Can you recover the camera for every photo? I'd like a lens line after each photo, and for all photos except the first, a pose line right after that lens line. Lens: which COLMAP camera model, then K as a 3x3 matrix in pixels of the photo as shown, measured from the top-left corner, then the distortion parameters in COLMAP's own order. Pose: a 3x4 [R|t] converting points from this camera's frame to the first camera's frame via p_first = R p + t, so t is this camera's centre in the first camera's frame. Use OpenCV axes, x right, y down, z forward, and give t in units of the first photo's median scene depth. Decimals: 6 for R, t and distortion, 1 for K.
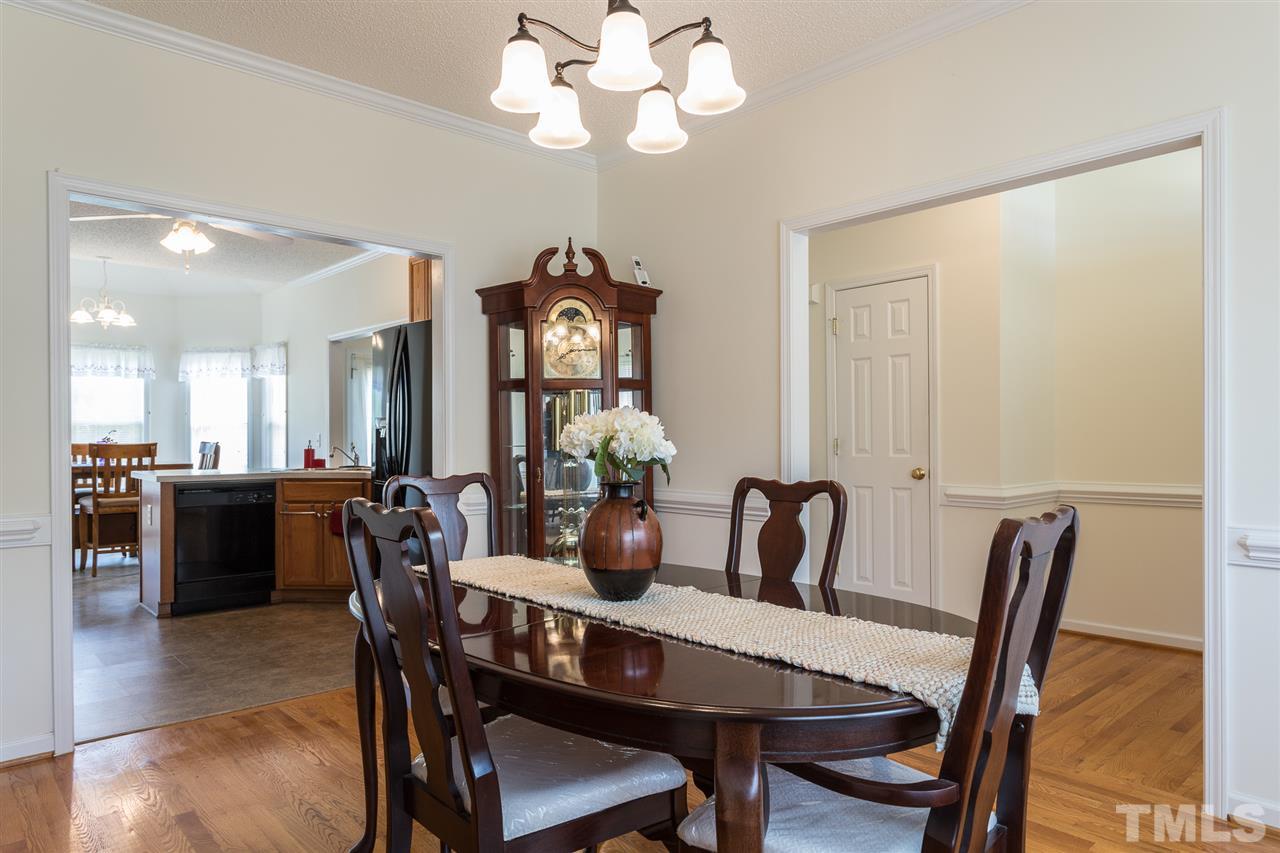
lens RADIAL K [[779.9, 0, 618.0], [0, 779.9, 434.0], [0, 0, 1]] dist [0.000173, -0.000697]
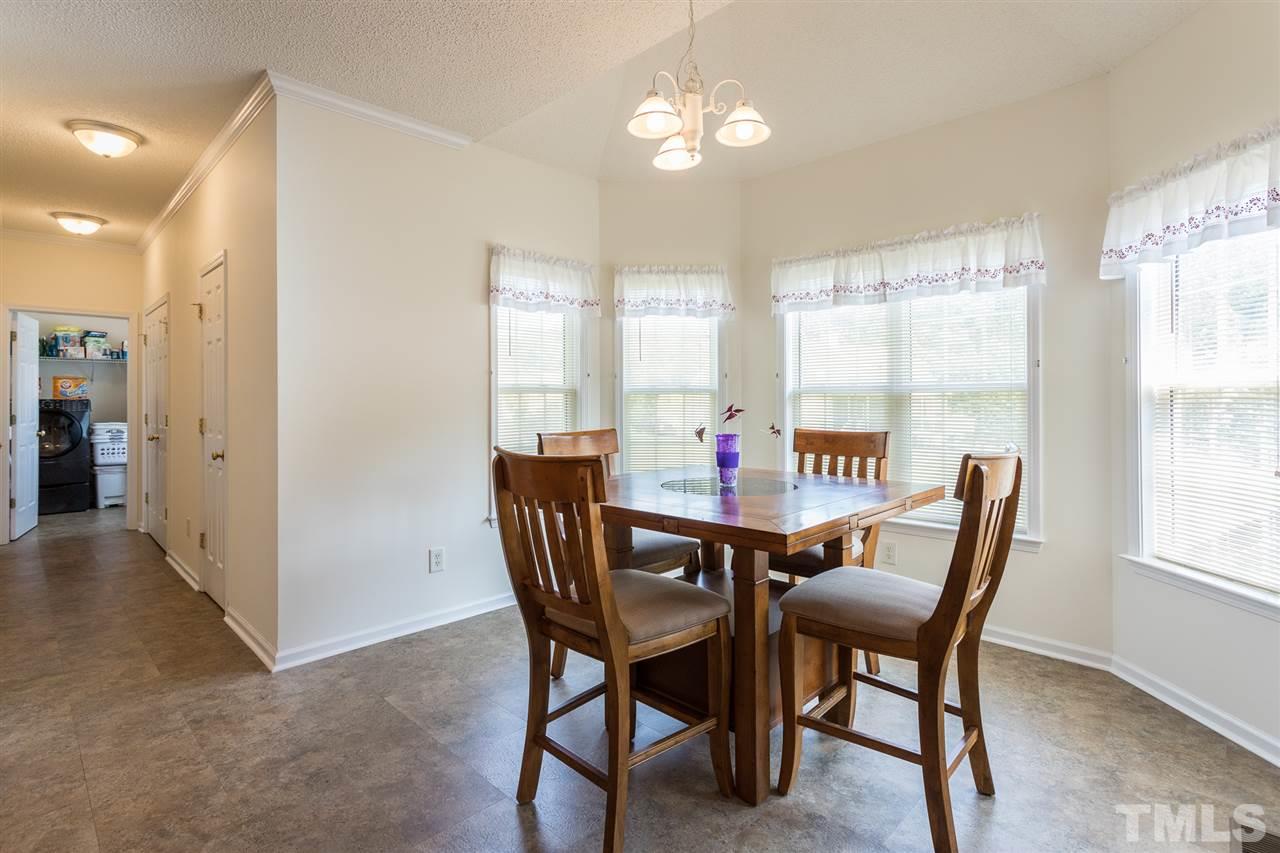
lens RADIAL K [[620.7, 0, 635.4], [0, 620.7, 398.7], [0, 0, 1]] dist [0.002894, -0.000062]
pose [[0.066520, -0.000990, -0.997785, -0.269926], [0.004803, 0.999988, -0.000672, -0.007488], [0.997774, -0.004747, 0.066524, 0.764915]]
